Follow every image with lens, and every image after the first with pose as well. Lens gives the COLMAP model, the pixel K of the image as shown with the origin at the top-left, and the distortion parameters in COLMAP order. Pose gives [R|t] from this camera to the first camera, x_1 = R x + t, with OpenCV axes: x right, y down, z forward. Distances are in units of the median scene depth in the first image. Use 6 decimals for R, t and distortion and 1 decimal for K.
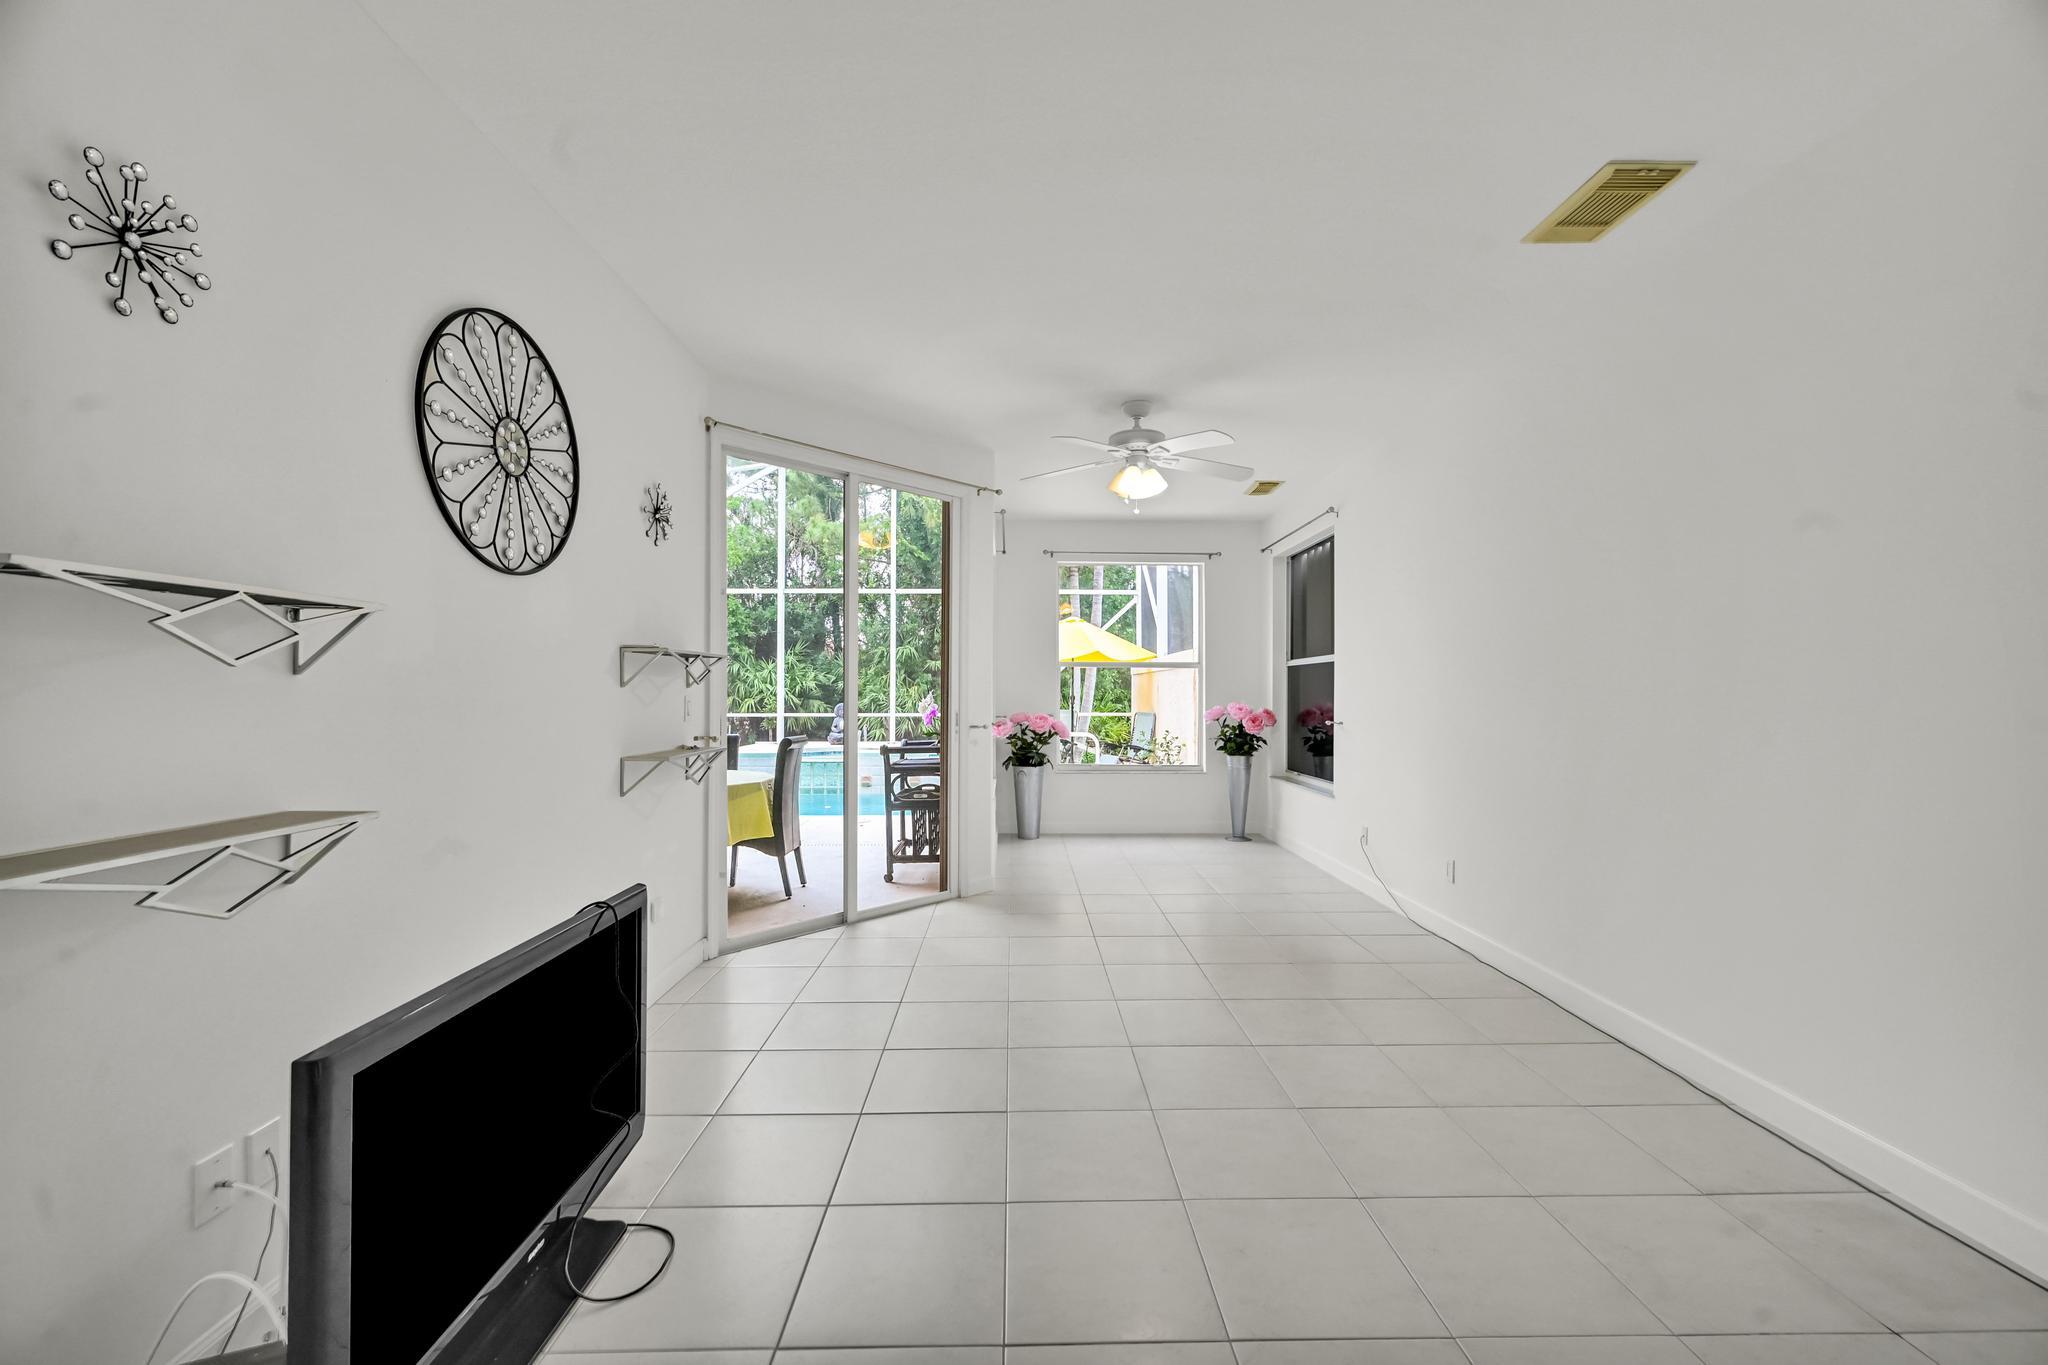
lens RADIAL K [[769.7, 0, 1020.3], [0, 769.7, 687.5], [0, 0, 1]] dist [0.000693, 0.000029]
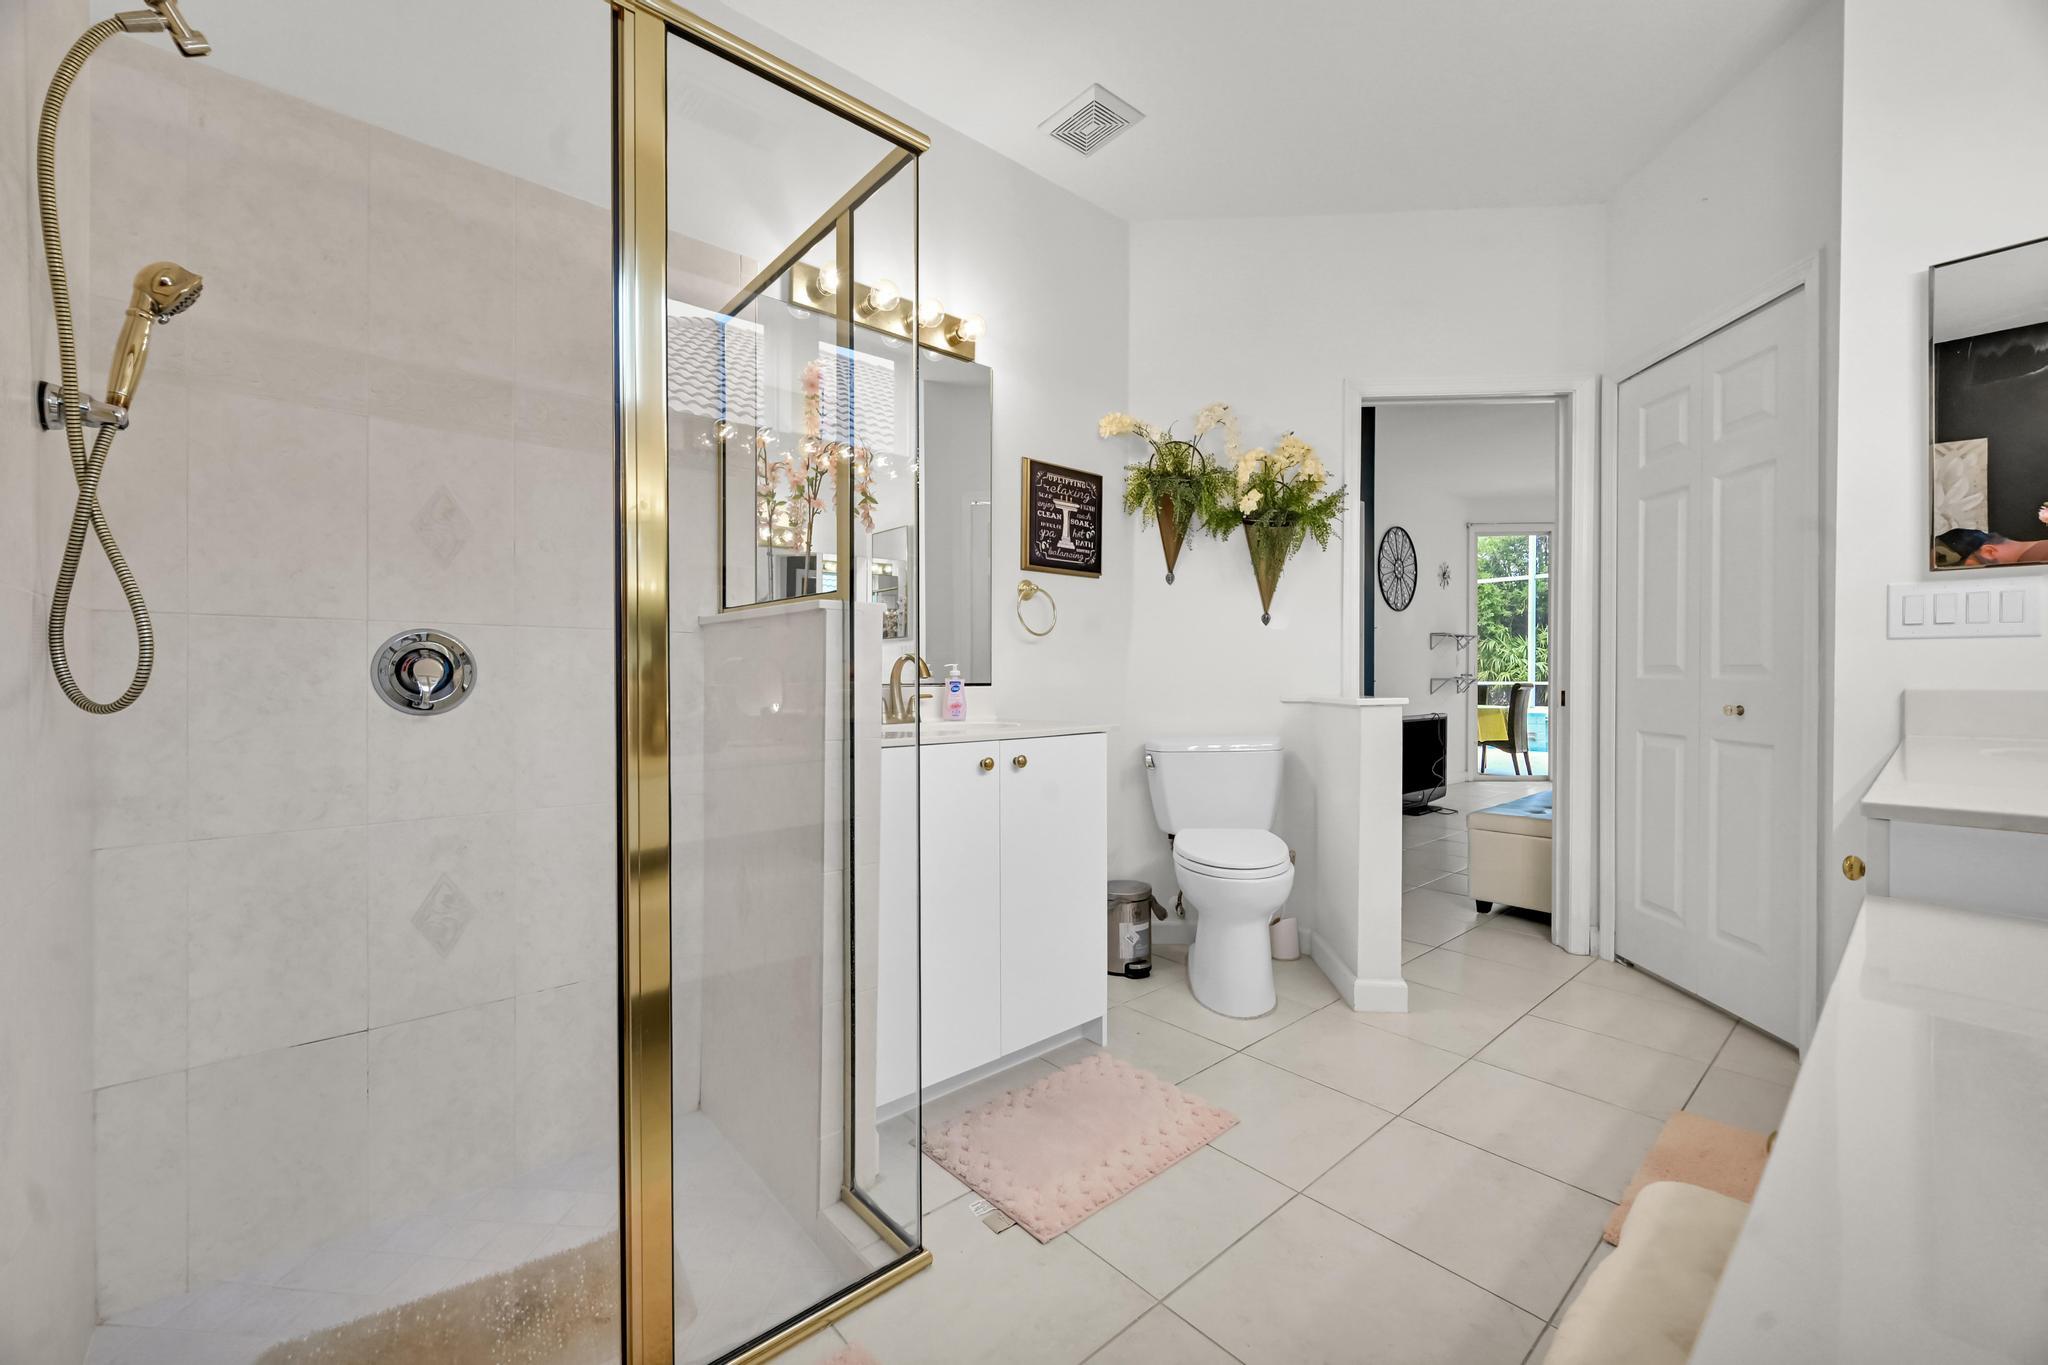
lens RADIAL K [[814.2, 0, 1020.6], [0, 814.2, 678.2], [0, 0, 1]] dist [-0.002888, 0.000260]
pose [[0.633752, 0.000094, -0.773537, 0.380972], [0.007262, 0.999955, 0.006071, 0.036997], [0.773502, -0.009465, 0.633723, -0.957059]]
